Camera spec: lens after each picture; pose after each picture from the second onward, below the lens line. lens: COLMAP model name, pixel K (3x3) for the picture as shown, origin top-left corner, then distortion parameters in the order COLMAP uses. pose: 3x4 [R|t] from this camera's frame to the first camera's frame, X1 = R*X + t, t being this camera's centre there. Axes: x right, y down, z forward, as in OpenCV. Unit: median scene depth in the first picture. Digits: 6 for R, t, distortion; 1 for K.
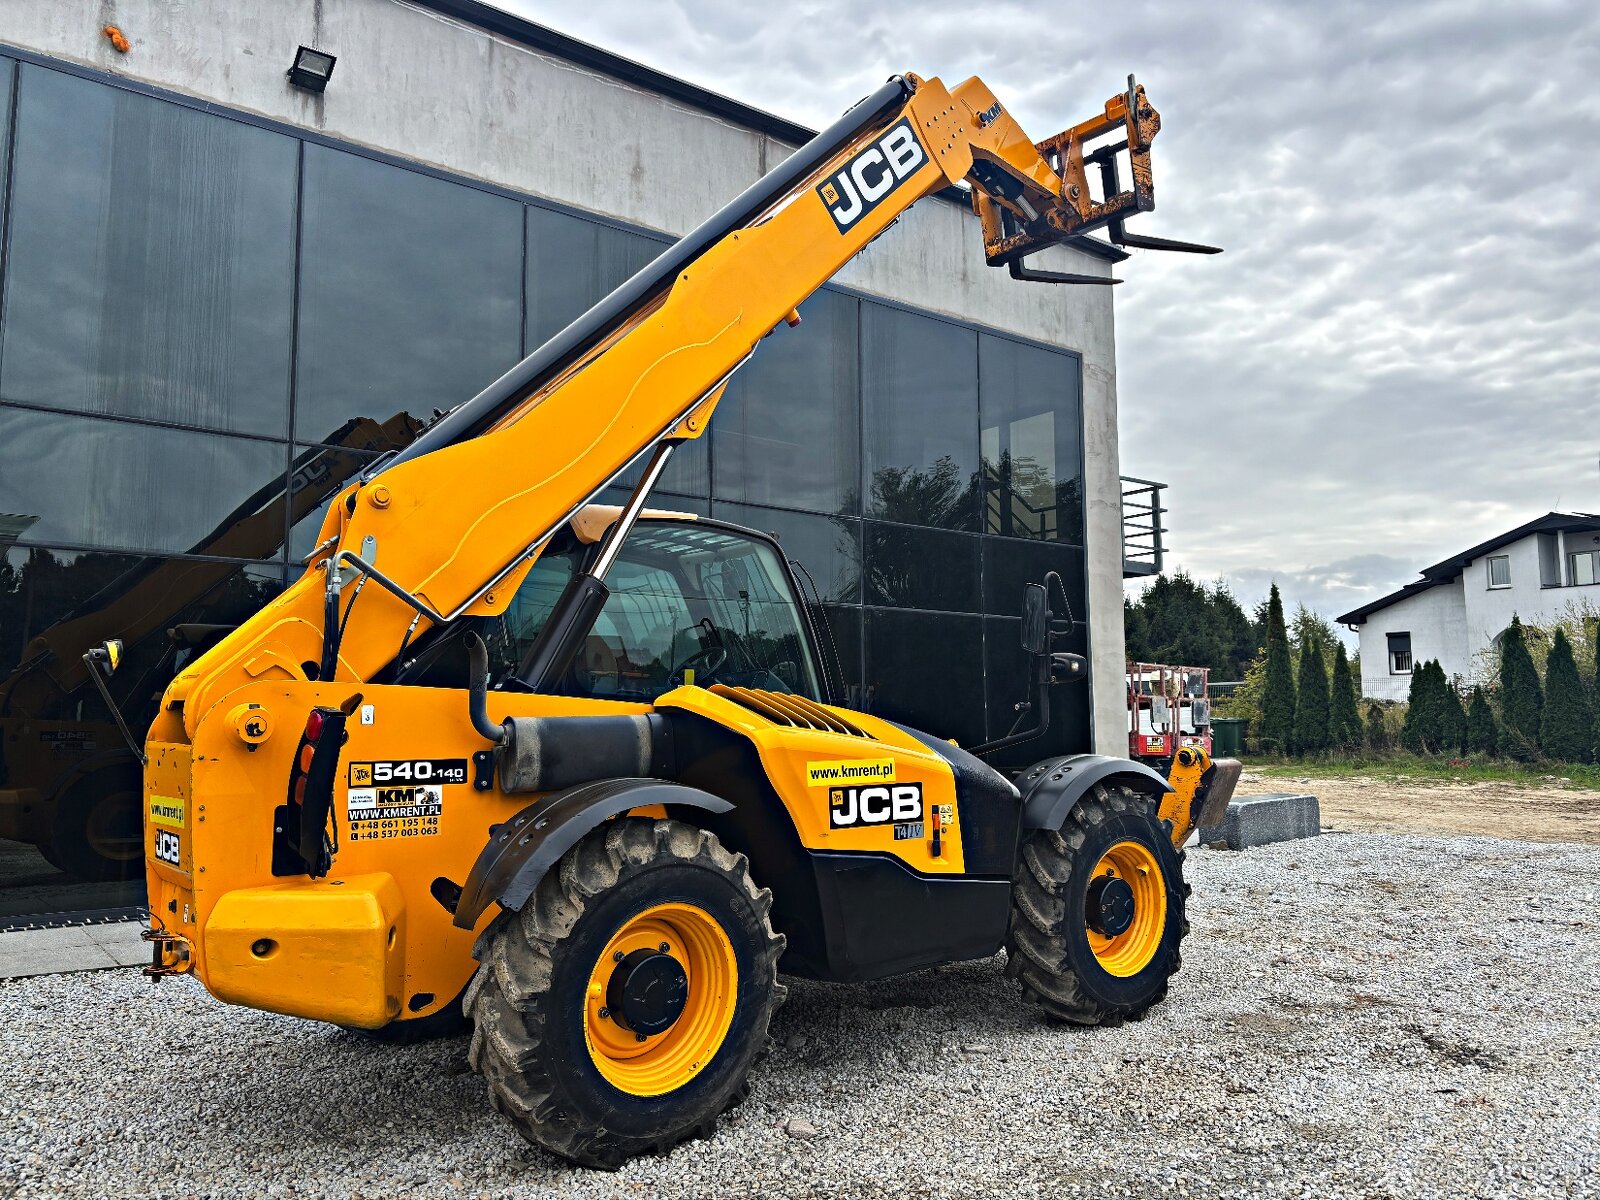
lens RADIAL K [[1219.6, 0, 799.3], [0, 1219.6, 577.4], [0, 0, 1]] dist [0.006176, -0.052351]
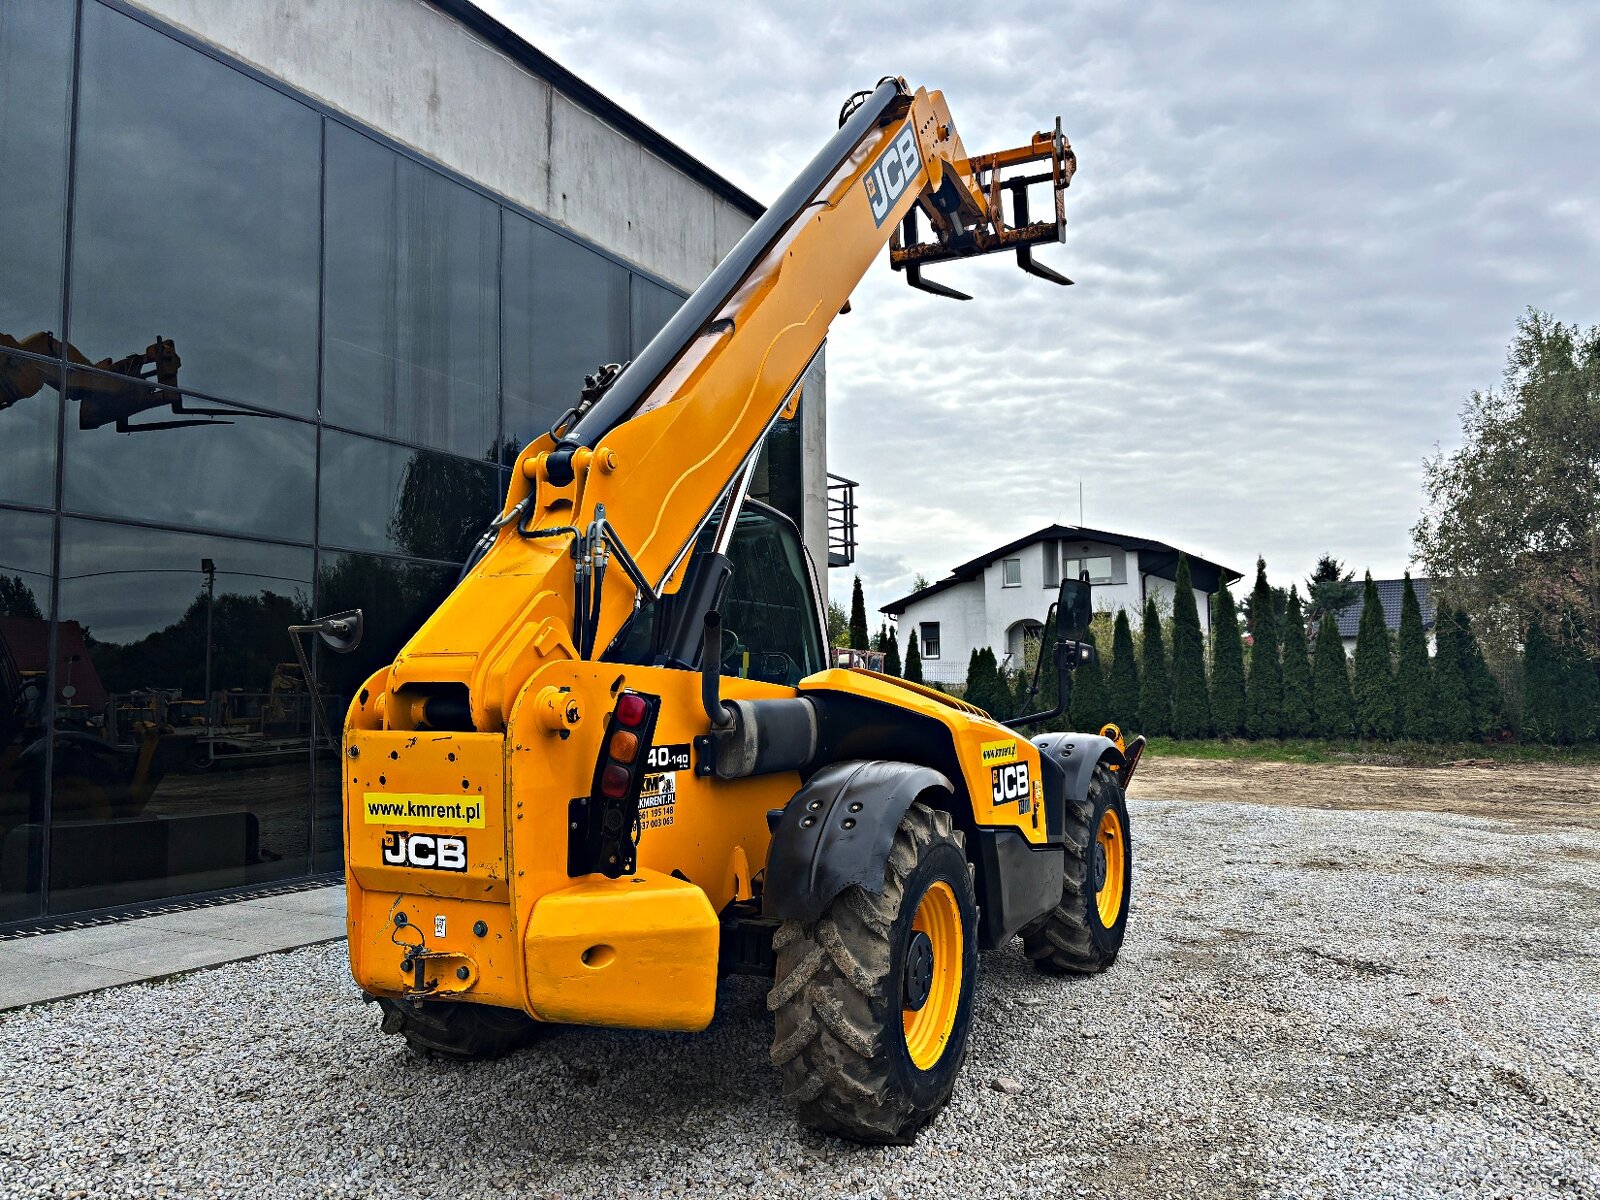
lens RADIAL K [[1227.0, 0, 800.0], [0, 1227.0, 600.0], [0, 0, 1]] dist [0.001961, -0.002658]
pose [[0.916835, 0.030422, 0.398106, -0.350847], [-0.043986, 0.998720, 0.024980, 0.005232], [-0.396837, -0.040414, 0.916999, 0.059439]]
